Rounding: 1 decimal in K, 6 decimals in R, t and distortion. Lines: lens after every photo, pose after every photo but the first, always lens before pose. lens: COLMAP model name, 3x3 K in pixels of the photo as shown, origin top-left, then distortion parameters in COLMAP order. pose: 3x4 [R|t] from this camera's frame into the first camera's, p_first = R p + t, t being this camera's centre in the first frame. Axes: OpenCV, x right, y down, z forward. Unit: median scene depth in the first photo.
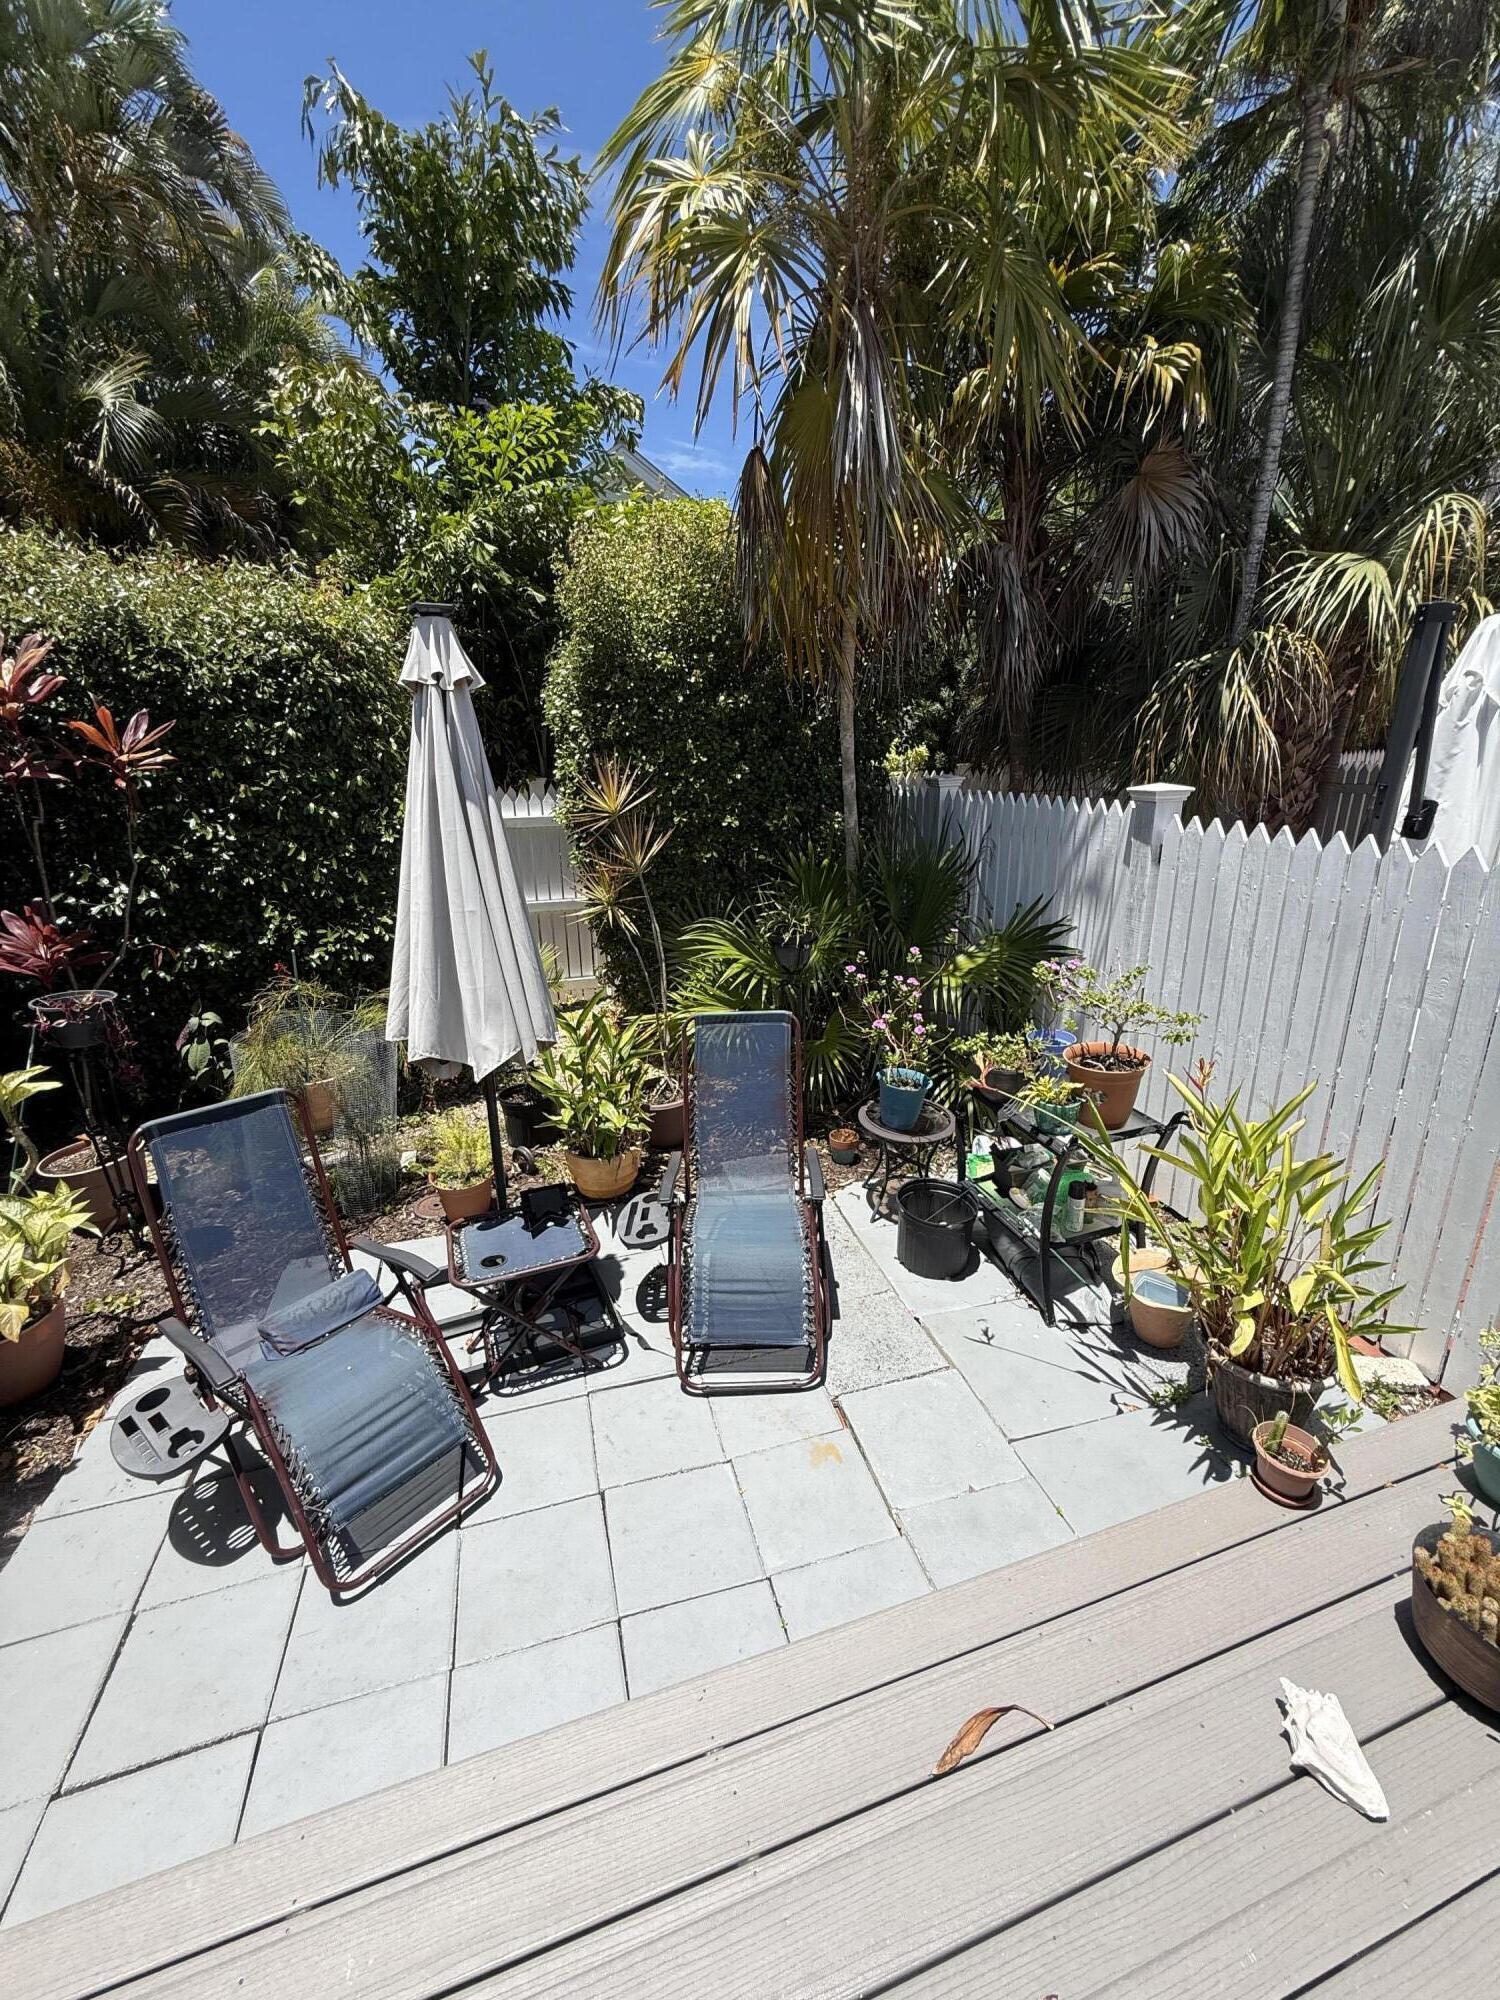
lens RADIAL K [[793.6, 0, 750.0], [0, 793.6, 1000.0], [0, 0, 1]] dist [0.003198, 0.000268]
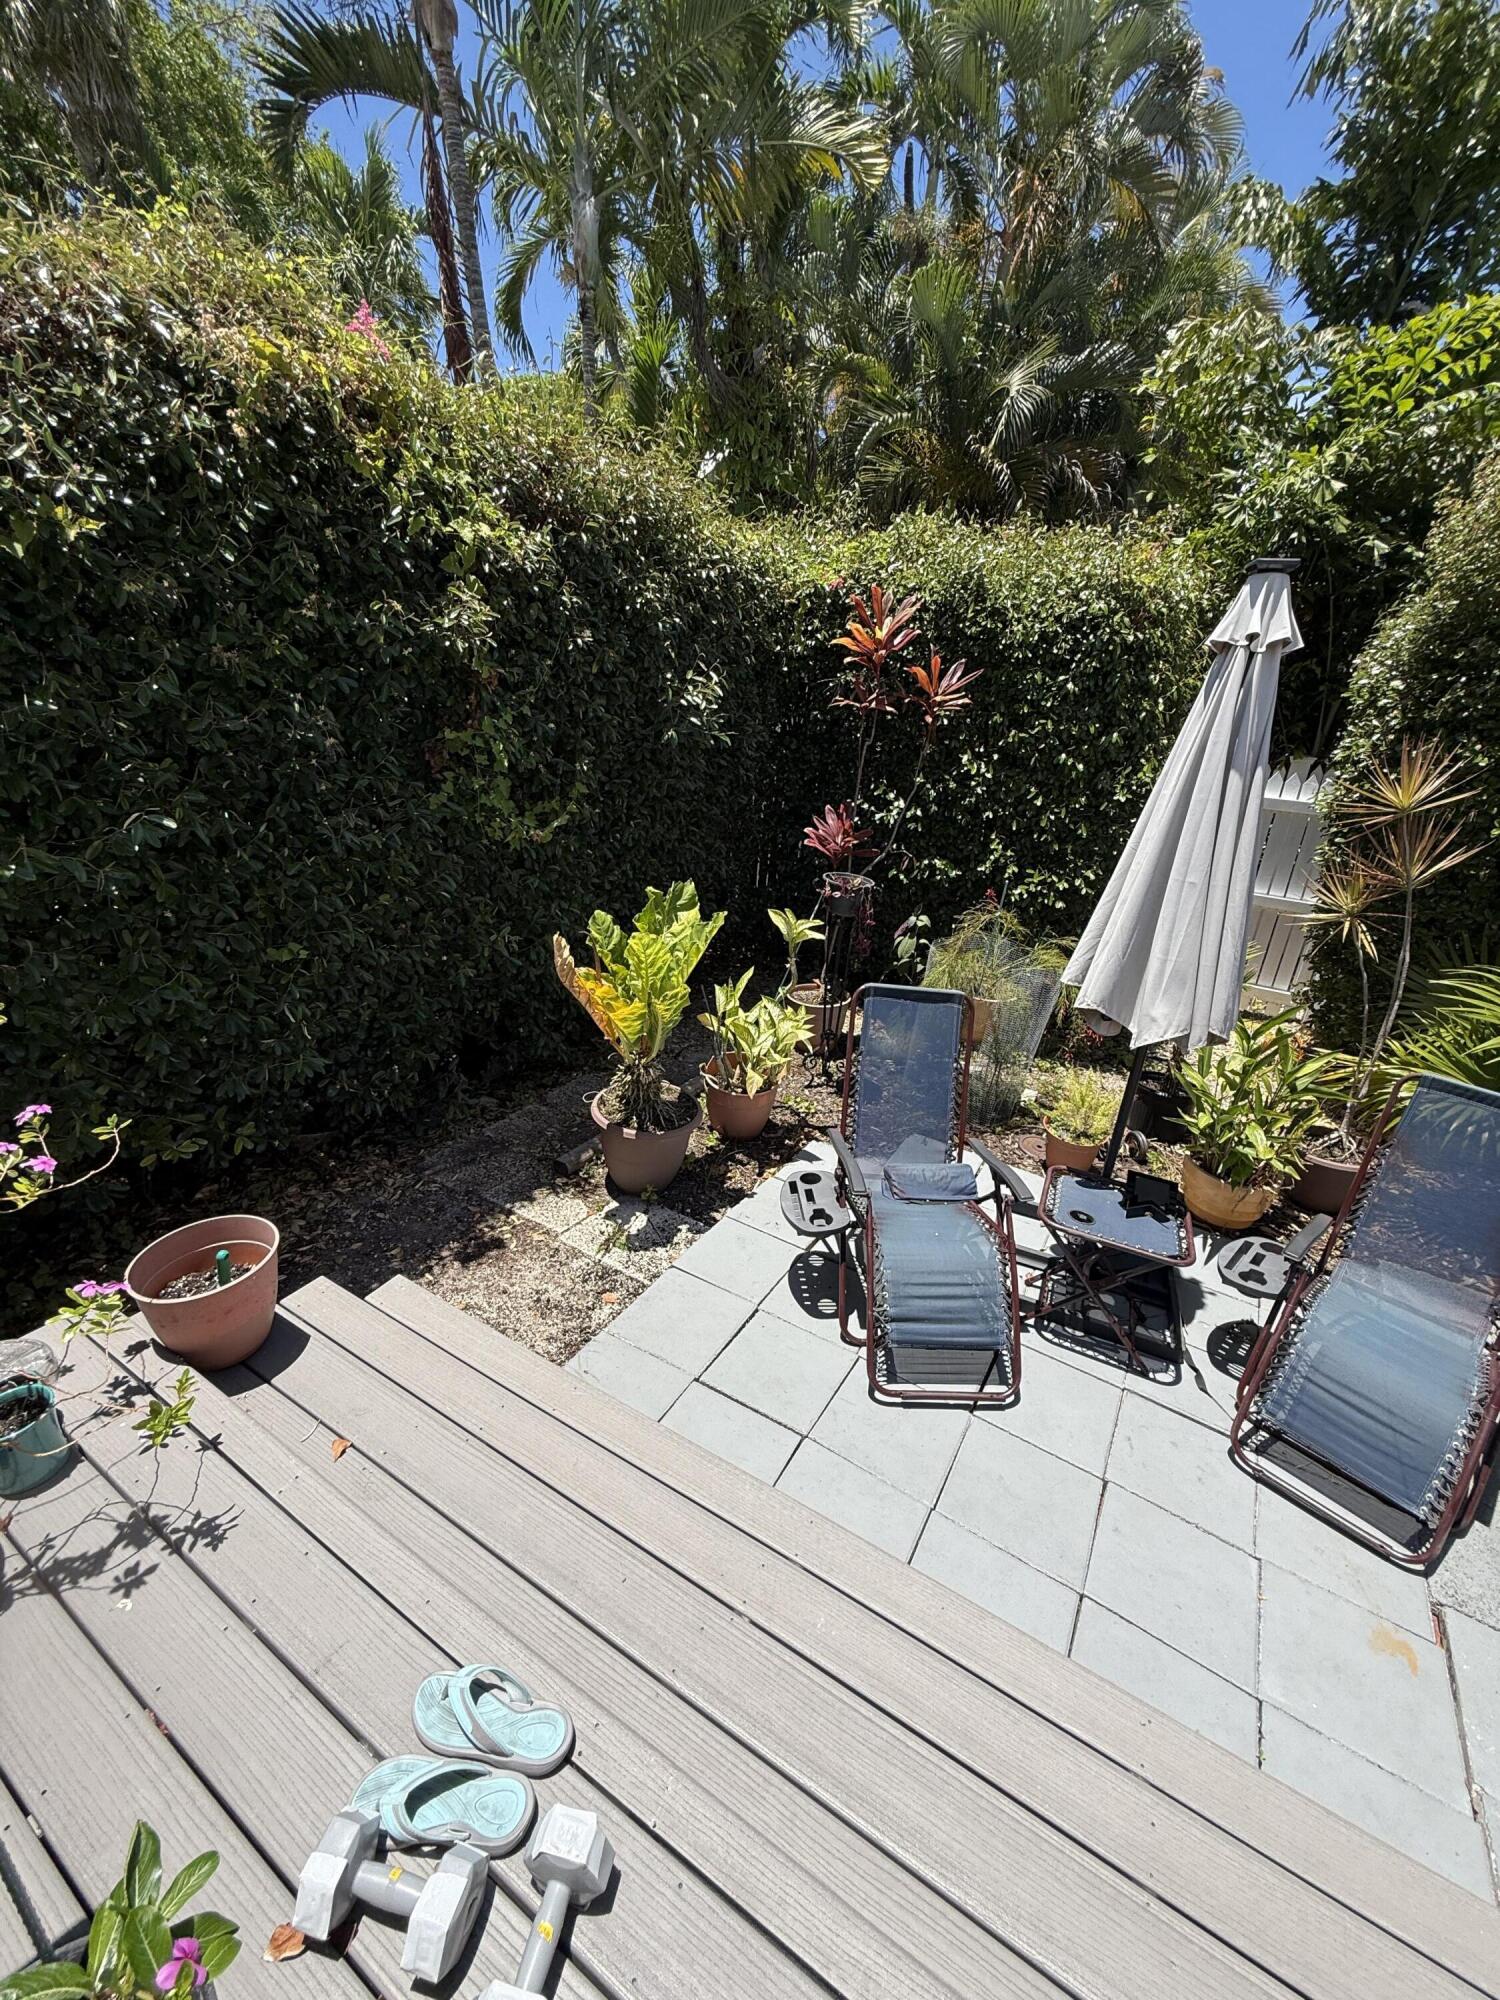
lens RADIAL K [[797.0, 0, 750.0], [0, 797.0, 1000.0], [0, 0, 1]] dist [-0.001341, 0.000356]
pose [[0.669246, 0.326374, -0.667525, -0.010893], [-0.296464, 0.941052, 0.162882, 0.017944], [0.681336, 0.088889, 0.726554, -0.046822]]
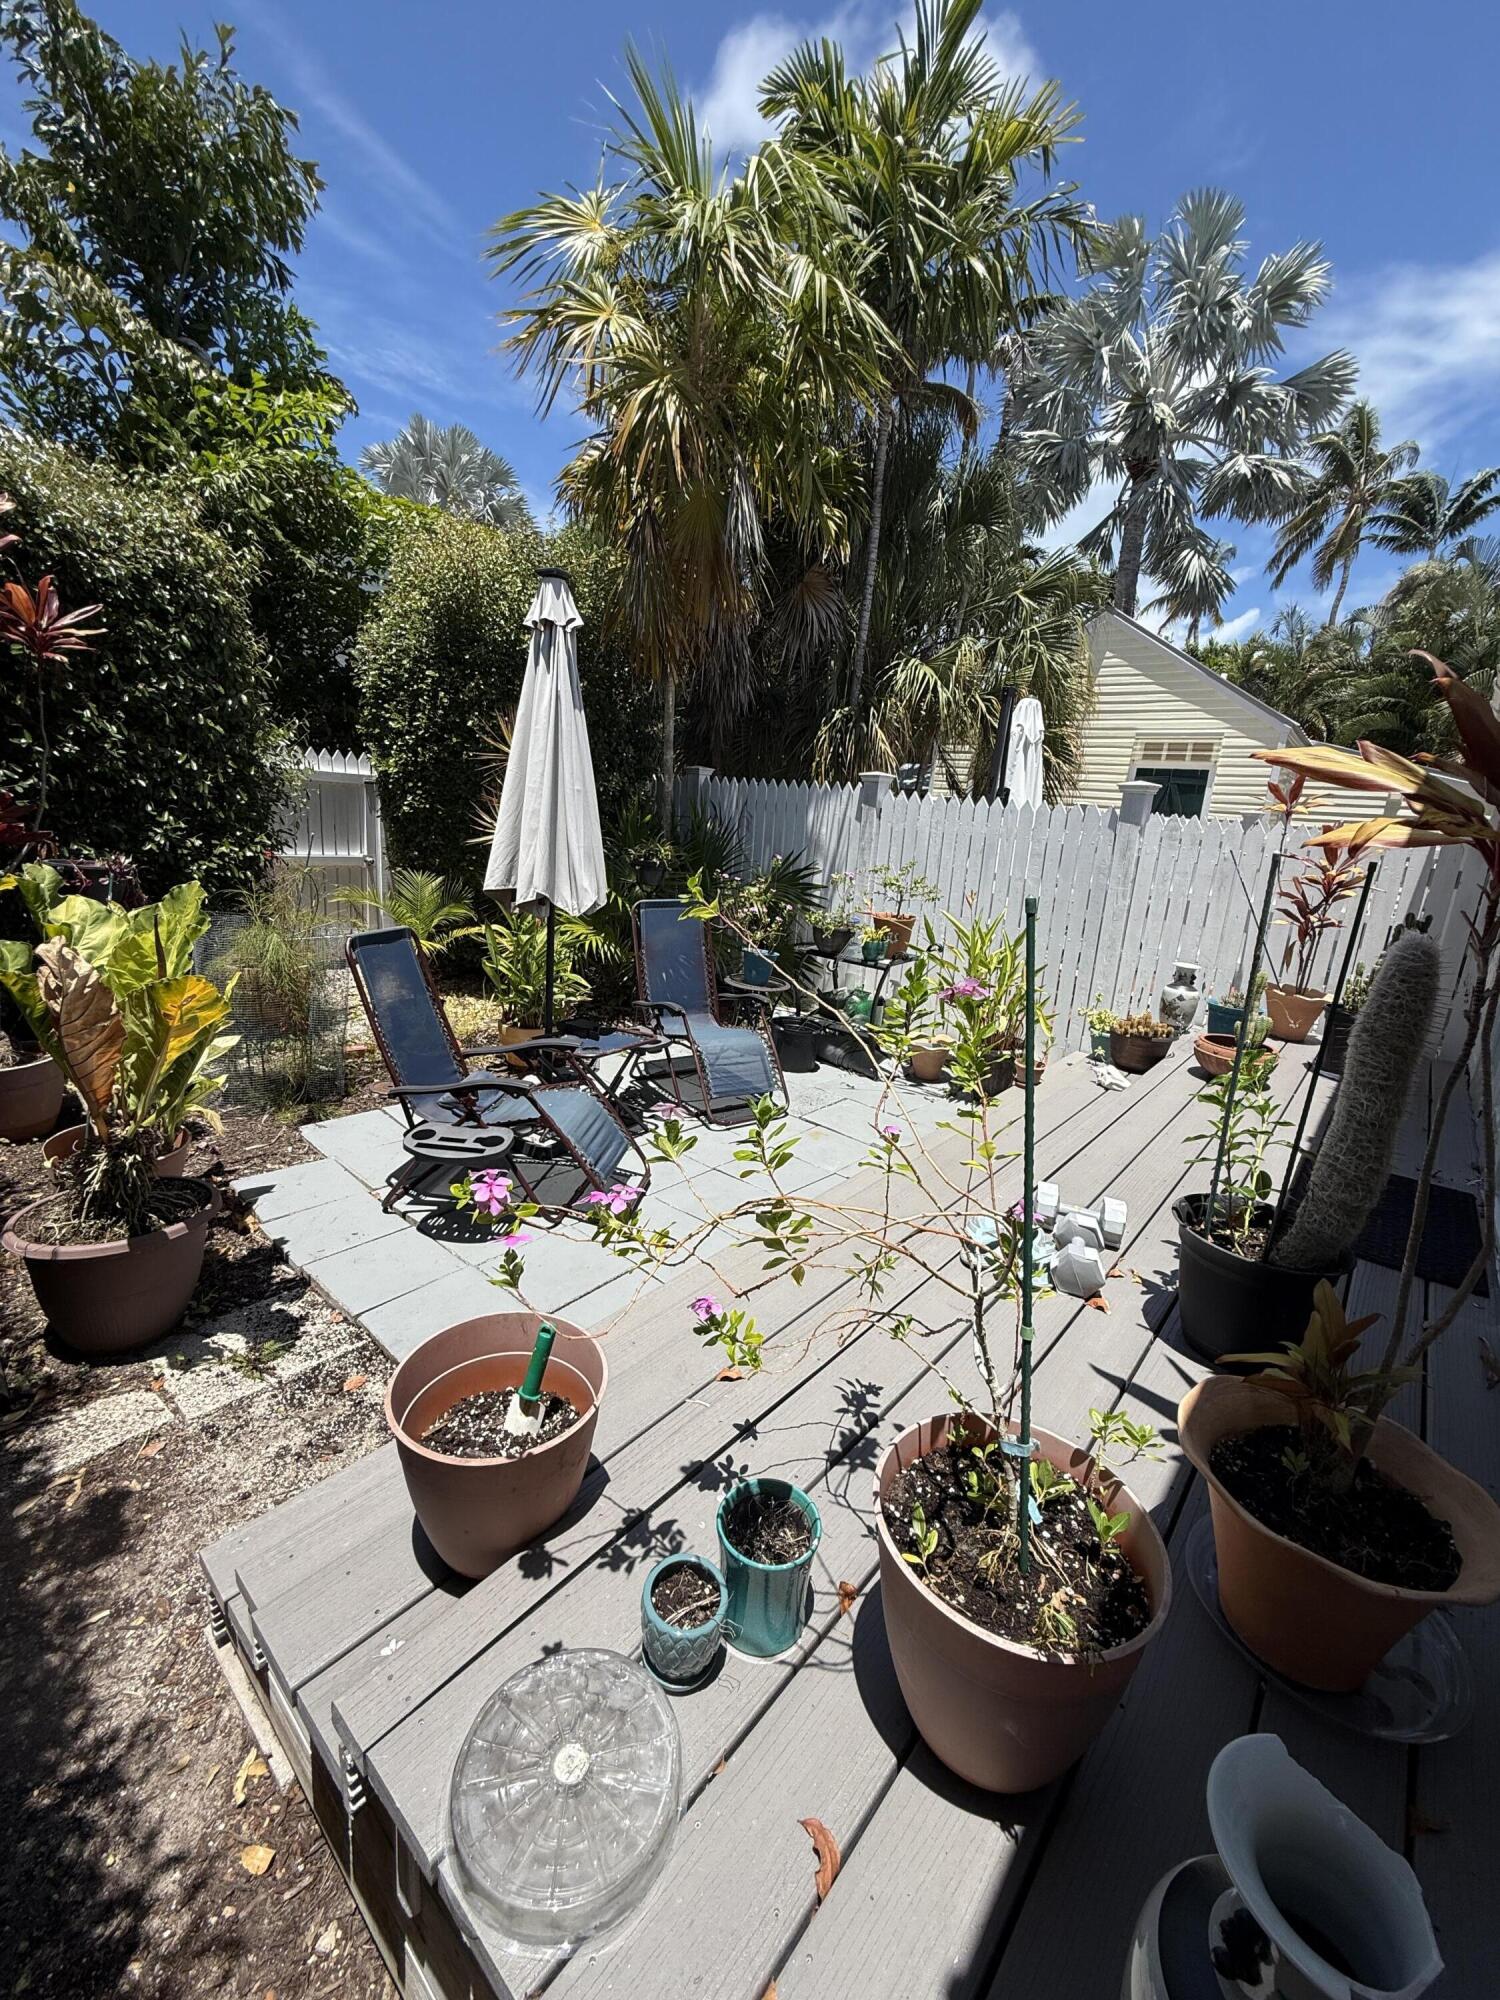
lens RADIAL K [[793.6, 0, 750.0], [0, 793.6, 1000.0], [0, 0, 1]] dist [0.003198, 0.000268]
pose [[0.843468, -0.048384, 0.534995, -0.601290], [0.075106, 0.996775, -0.028265, 0.222290], [-0.531902, 0.064022, 0.844382, -0.225566]]
